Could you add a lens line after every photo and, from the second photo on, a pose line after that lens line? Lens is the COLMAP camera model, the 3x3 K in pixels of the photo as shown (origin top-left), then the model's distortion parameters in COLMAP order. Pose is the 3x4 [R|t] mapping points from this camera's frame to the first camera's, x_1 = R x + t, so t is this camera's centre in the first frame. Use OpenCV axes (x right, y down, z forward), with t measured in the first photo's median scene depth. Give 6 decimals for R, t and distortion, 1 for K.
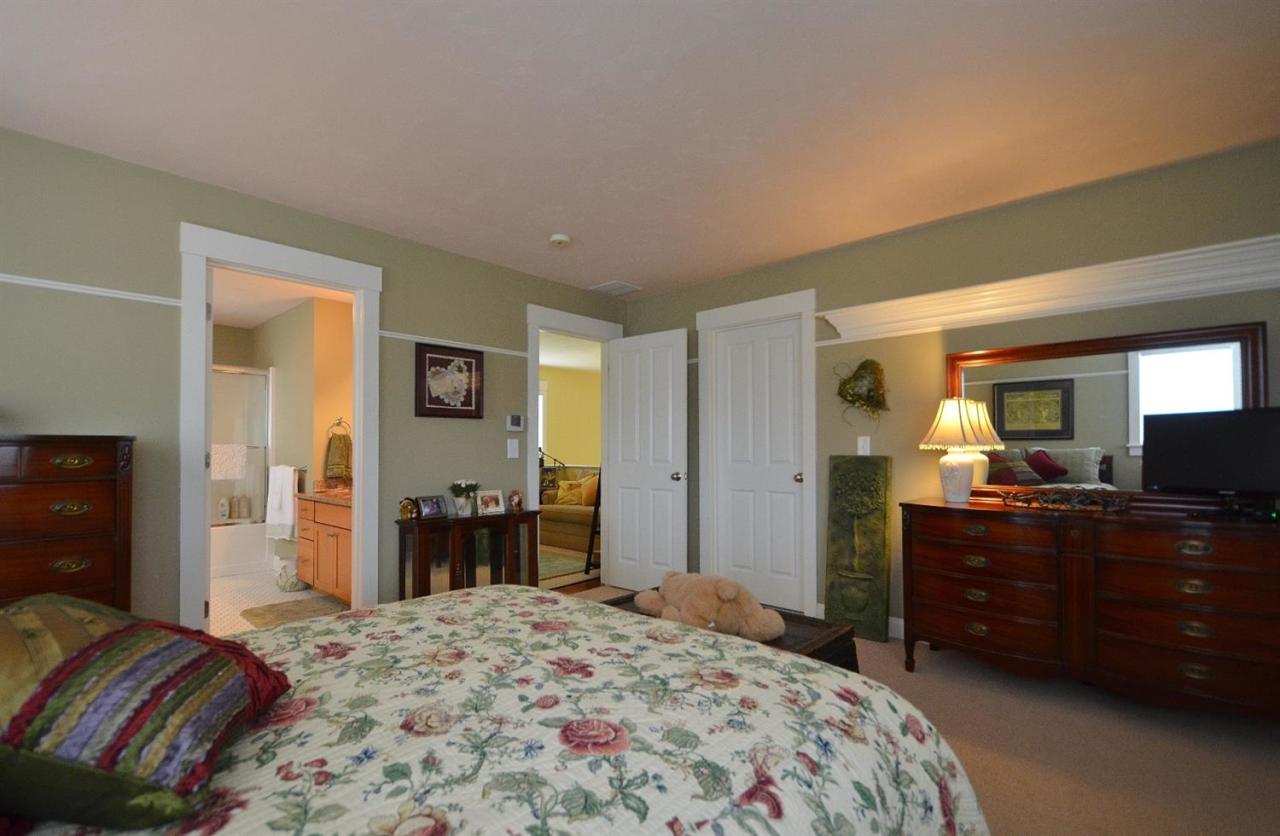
lens RADIAL K [[565.8, 0, 641.8], [0, 565.8, 436.9], [0, 0, 1]] dist [0.007173, -0.007757]
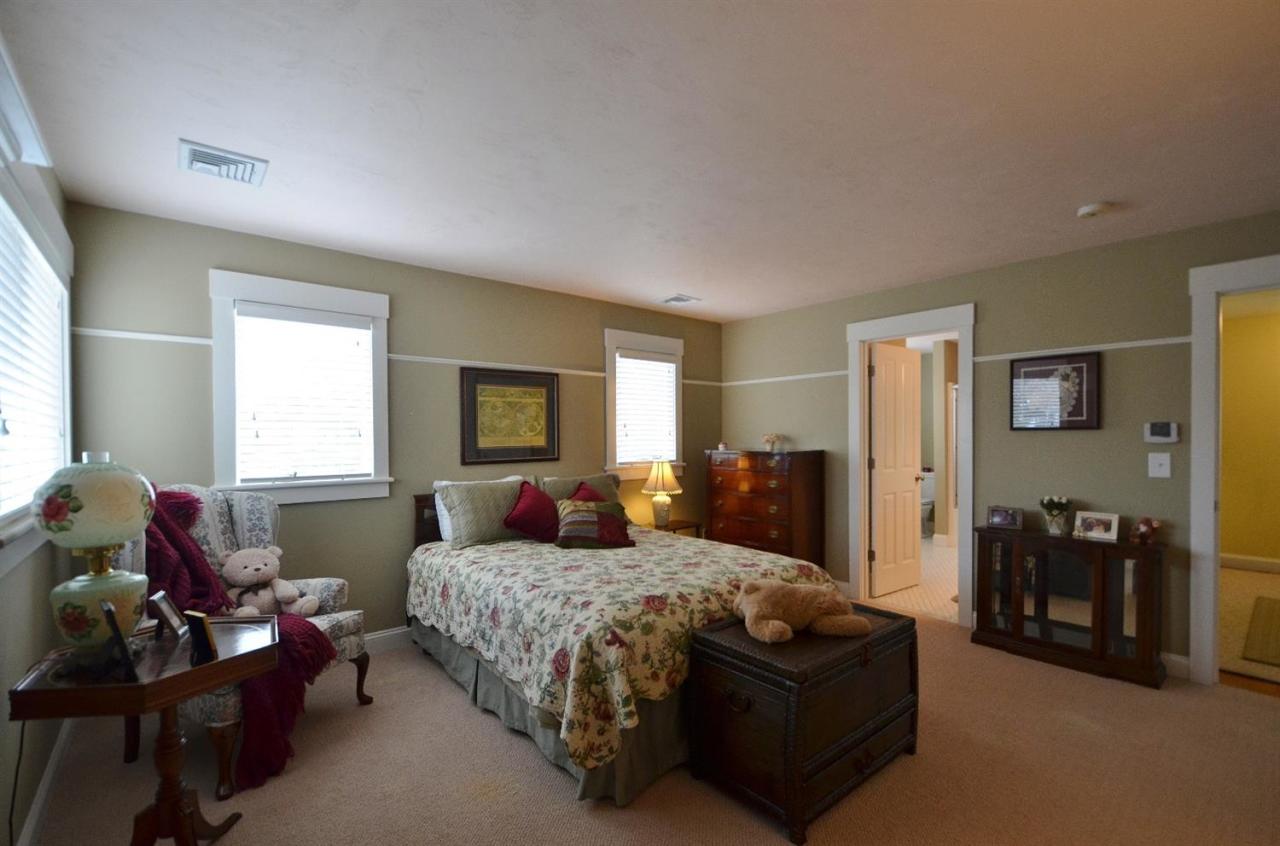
lens RADIAL K [[559.9, 0, 642.2], [0, 559.9, 442.5], [0, 0, 1]] dist [0.011341, -0.010187]
pose [[-0.137741, 0.018013, -0.990304, 0.968203], [0.028847, 0.999483, 0.014167, -0.064518], [0.990048, -0.026616, -0.138190, 0.613057]]
